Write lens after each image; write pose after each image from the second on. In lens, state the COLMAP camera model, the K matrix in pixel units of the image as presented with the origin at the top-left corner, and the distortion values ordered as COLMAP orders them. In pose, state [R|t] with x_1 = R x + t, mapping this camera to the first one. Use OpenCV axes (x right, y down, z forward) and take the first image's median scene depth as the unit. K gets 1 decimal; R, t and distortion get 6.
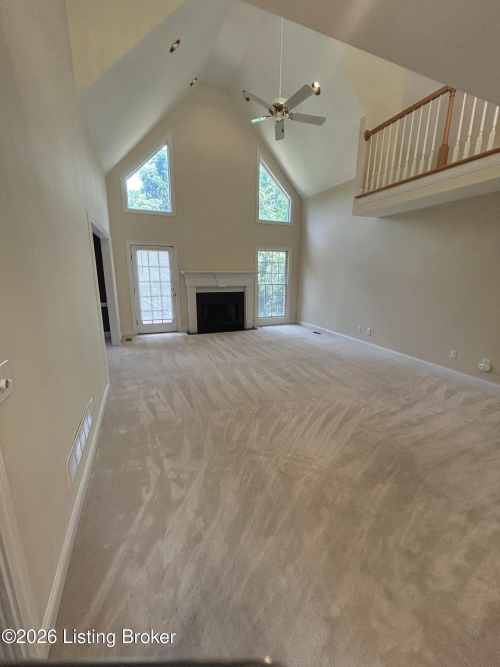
lens RADIAL K [[269.7, 0, 250.0], [0, 269.7, 333.5], [0, 0, 1]] dist [-0.000637, 0.000143]
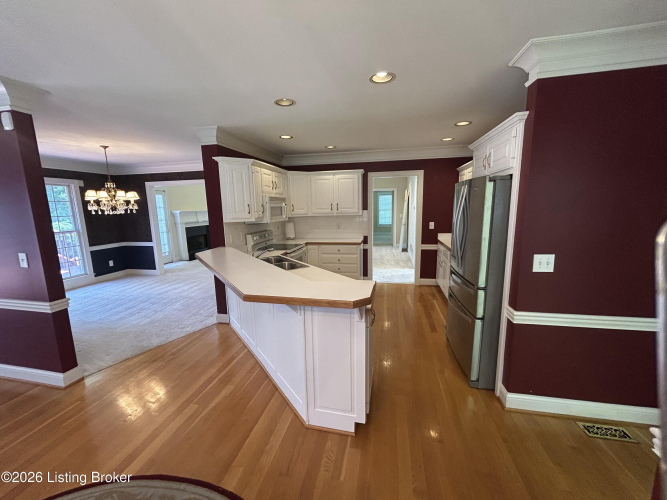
lens RADIAL K [[269.7, 0, 333.5], [0, 269.7, 250.0], [0, 0, 1]] dist [-0.000637, 0.000143]
pose [[0.558625, -0.152880, 0.815209, -0.824378], [0.212136, 0.976510, 0.037762, 0.047636], [-0.801833, 0.151841, 0.577934, -0.250093]]
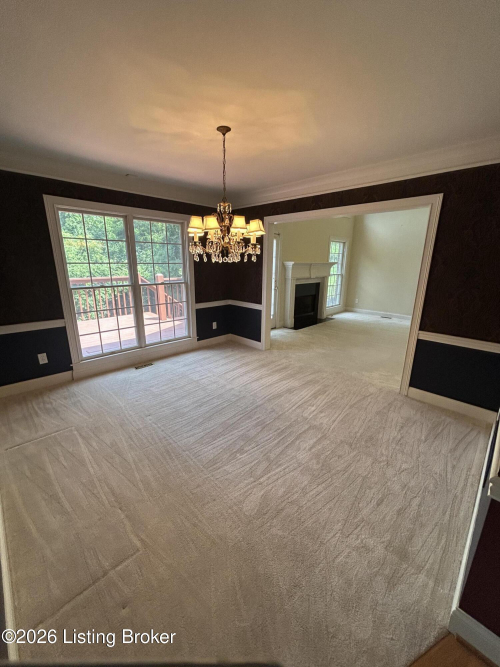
lens RADIAL K [[269.7, 0, 250.0], [0, 269.7, 333.5], [0, 0, 1]] dist [-0.000637, 0.000143]
pose [[0.923258, -0.097534, 0.371593, -0.692726], [0.083774, 0.995072, 0.053038, -0.043313], [-0.374935, -0.017838, 0.926880, 0.173959]]
